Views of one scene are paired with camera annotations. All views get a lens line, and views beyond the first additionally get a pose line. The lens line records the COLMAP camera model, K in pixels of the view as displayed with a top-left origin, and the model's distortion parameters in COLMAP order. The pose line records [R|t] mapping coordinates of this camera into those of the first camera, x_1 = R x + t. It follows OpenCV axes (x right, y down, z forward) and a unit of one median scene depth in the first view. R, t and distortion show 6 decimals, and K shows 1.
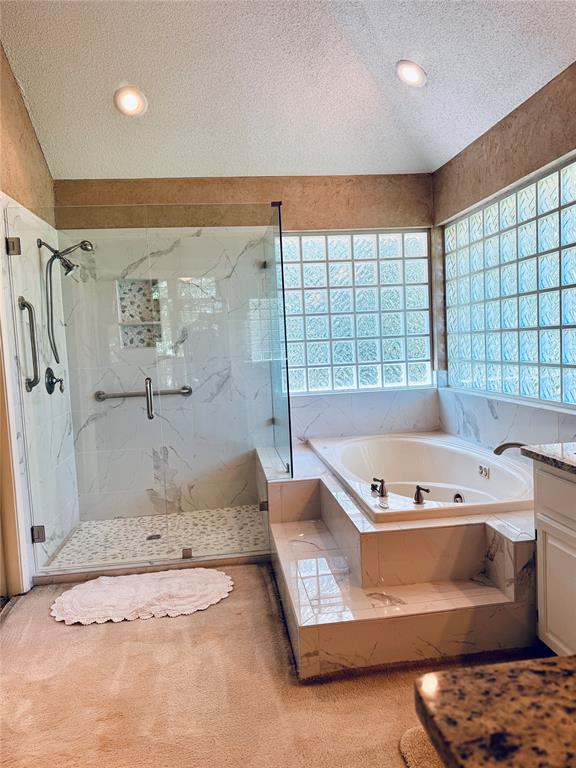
lens RADIAL K [[543.4, 0, 283.0], [0, 543.4, 382.6], [0, 0, 1]] dist [0.038660, -0.061266]
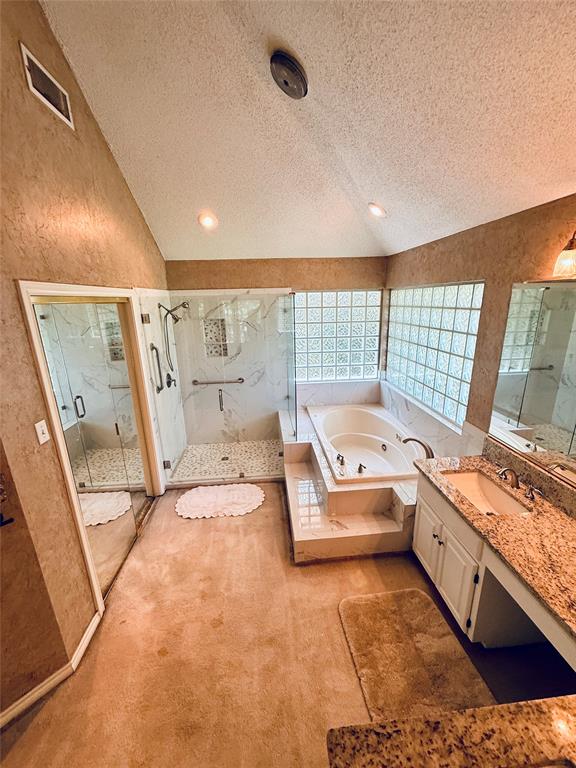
lens RADIAL K [[306.2, 0, 284.9], [0, 306.2, 384.7], [0, 0, 1]] dist [-0.003663, 0.001345]
pose [[0.998862, 0.032997, -0.034436, 0.007374], [-0.025651, 0.980393, 0.195377, -0.225701], [0.040207, -0.194271, 0.980123, -0.013271]]
